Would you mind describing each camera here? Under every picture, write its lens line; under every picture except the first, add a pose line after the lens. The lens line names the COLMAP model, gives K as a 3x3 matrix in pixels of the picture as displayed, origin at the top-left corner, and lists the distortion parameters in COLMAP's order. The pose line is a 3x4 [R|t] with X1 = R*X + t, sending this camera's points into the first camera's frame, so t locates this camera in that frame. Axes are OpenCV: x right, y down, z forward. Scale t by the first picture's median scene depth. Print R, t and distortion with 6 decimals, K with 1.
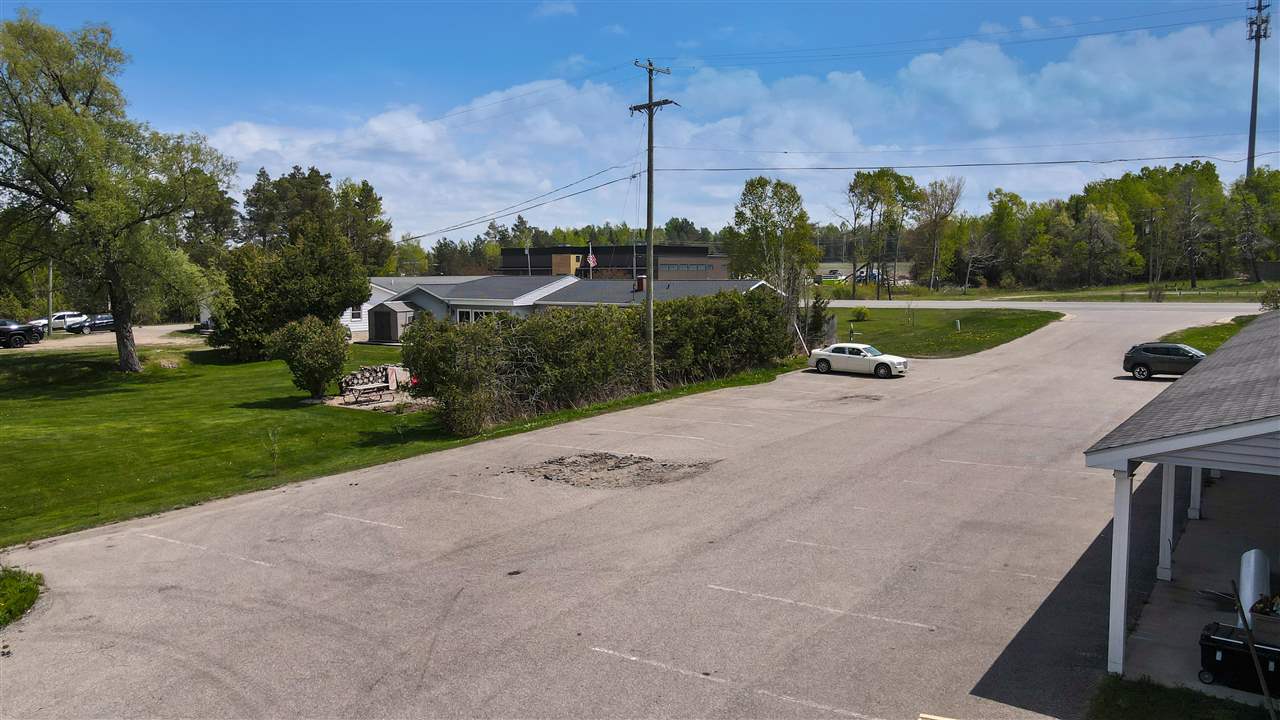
lens RADIAL K [[944.6, 0, 642.2], [0, 944.6, 346.0], [0, 0, 1]] dist [-0.007327, 0.054761]
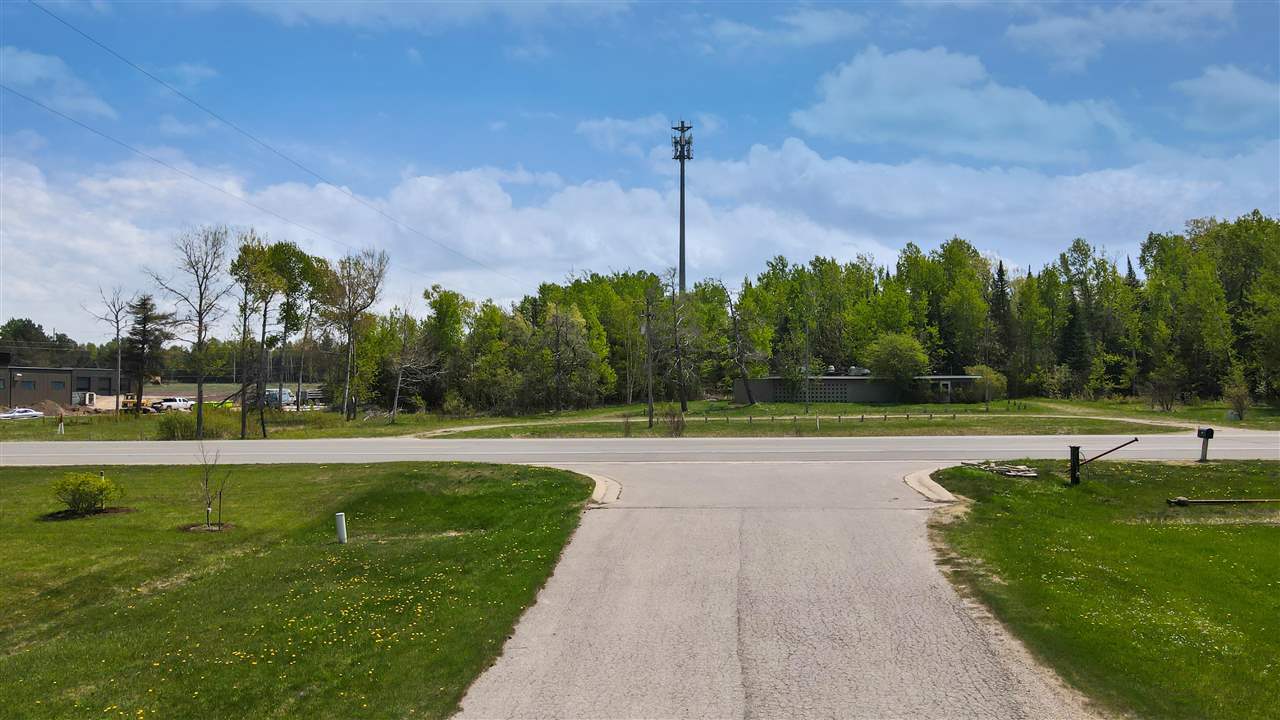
lens RADIAL K [[946.3, 0, 630.5], [0, 946.3, 359.3], [0, 0, 1]] dist [-0.000835, 0.008304]
pose [[0.847592, 0.022449, 0.530173, 0.119754], [0.038654, 0.993839, -0.103879, -0.022238], [-0.529238, 0.108541, 0.841502, 0.321747]]
